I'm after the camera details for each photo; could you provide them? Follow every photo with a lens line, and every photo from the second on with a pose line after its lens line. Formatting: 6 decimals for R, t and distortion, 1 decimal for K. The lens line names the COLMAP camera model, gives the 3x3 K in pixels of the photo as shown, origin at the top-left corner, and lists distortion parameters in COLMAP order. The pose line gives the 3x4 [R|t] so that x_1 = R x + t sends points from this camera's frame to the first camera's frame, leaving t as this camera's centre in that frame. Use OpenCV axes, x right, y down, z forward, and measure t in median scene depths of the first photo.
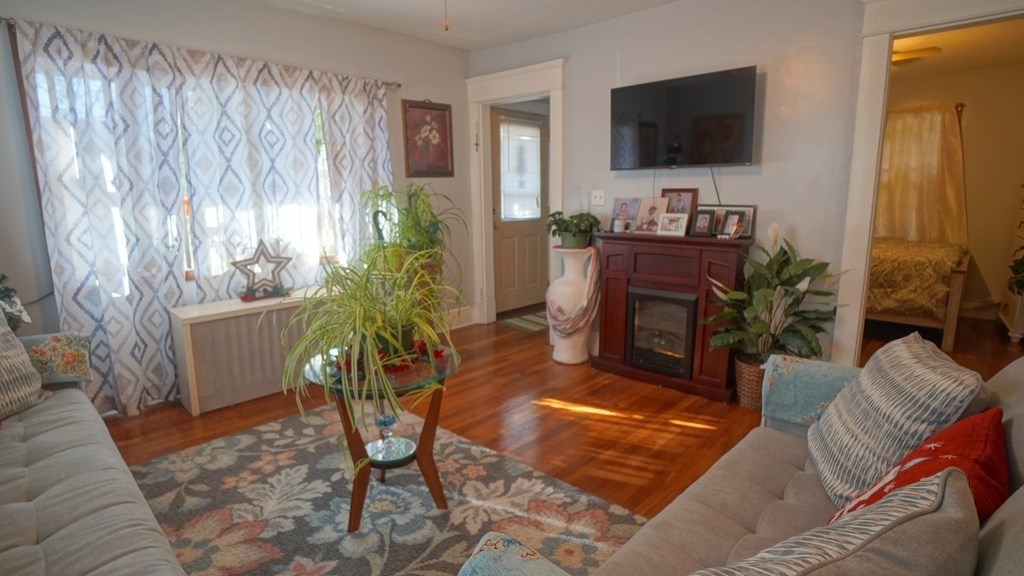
lens RADIAL K [[506.5, 0, 509.1], [0, 506.5, 288.6], [0, 0, 1]] dist [-0.034513, 0.007113]
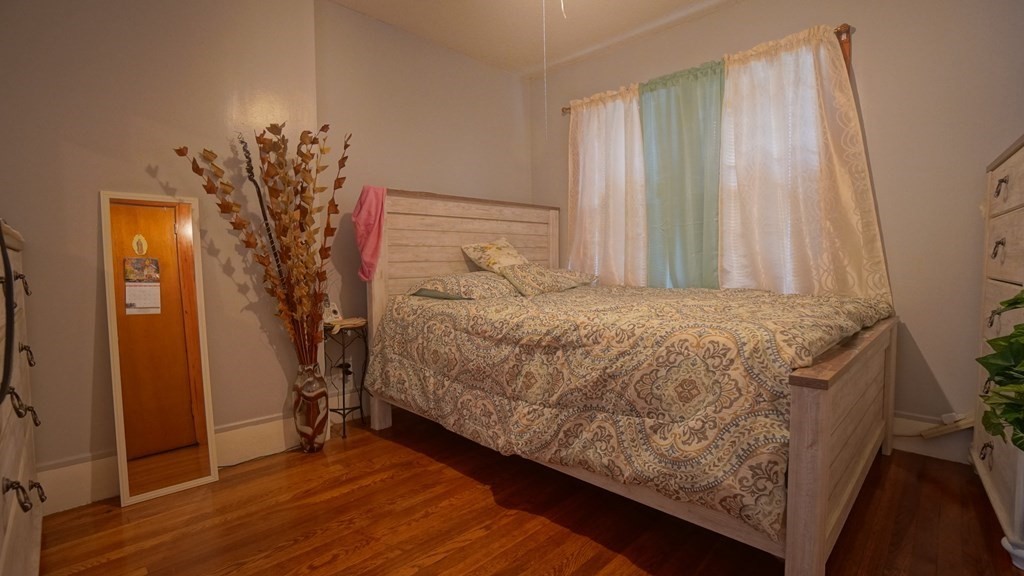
lens RADIAL K [[468.4, 0, 511.0], [0, 468.4, 287.0], [0, 0, 1]] dist [-0.051680, 0.015876]
pose [[0.999667, -0.000269, -0.025815, 0.663542], [-0.003163, 0.991136, -0.132816, -0.049095], [0.025622, 0.132854, 0.990804, 0.640102]]
